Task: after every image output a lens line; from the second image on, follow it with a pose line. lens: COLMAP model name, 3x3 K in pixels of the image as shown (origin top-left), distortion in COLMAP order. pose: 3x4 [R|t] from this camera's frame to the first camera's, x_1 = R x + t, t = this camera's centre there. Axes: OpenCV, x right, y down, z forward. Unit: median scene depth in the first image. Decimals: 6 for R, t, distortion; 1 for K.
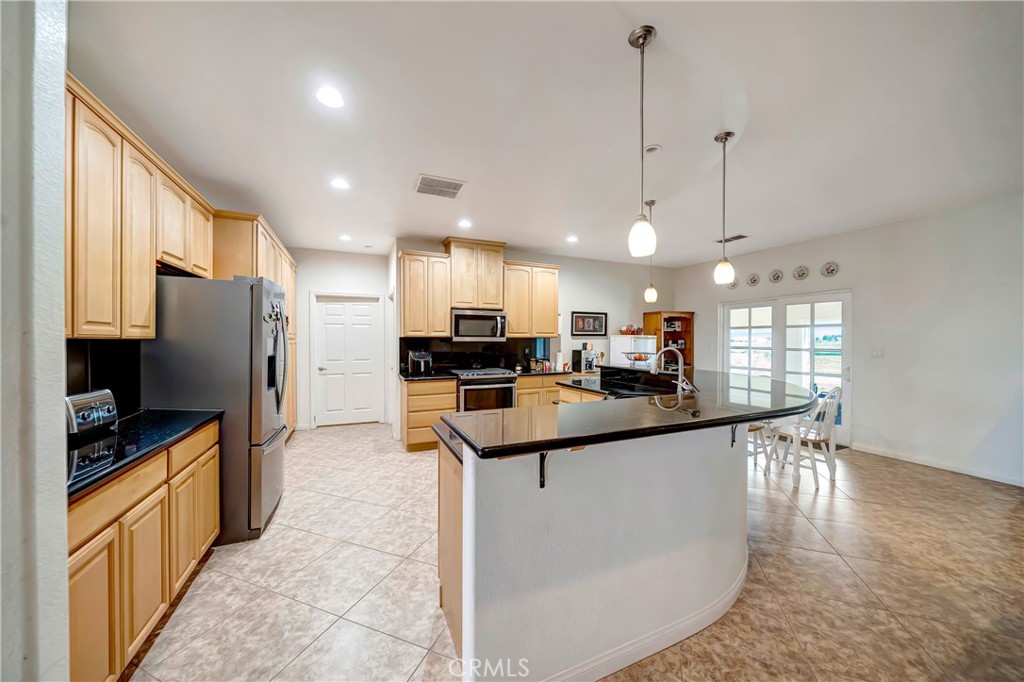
lens RADIAL K [[357.8, 0, 518.8], [0, 357.8, 340.5], [0, 0, 1]] dist [0.000322, 0.000005]
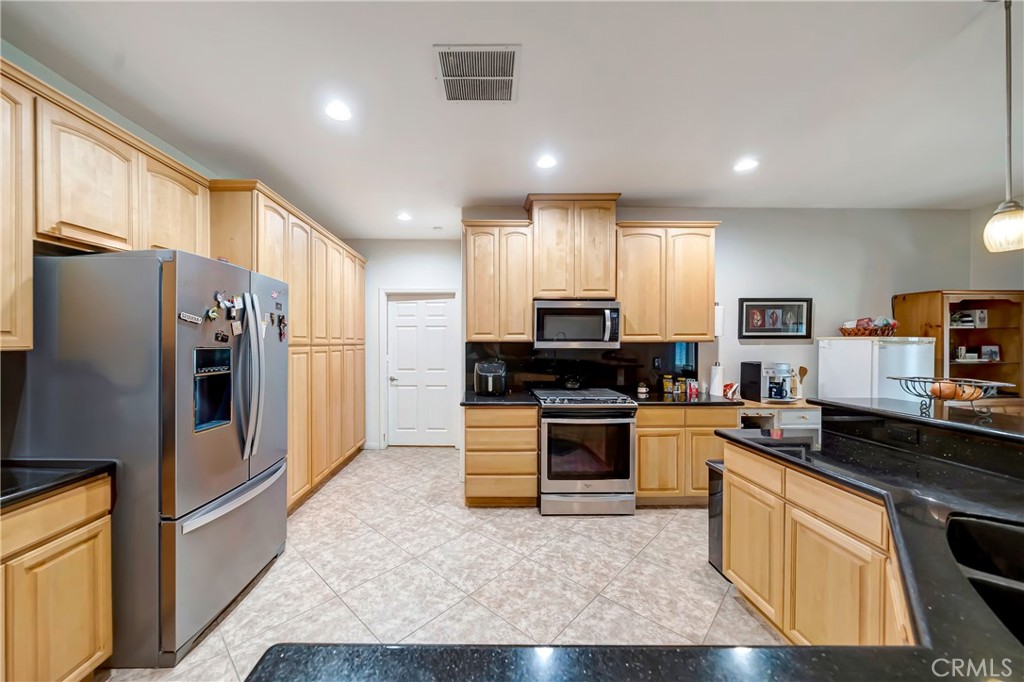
lens RADIAL K [[364.0, 0, 485.4], [0, 364.0, 346.0], [0, 0, 1]] dist [-0.008894, -0.000123]
pose [[0.909055, 0.002911, -0.416666, 0.015261], [0.000669, 0.999964, 0.008446, -0.007270], [0.416675, -0.007956, 0.909021, 0.313194]]
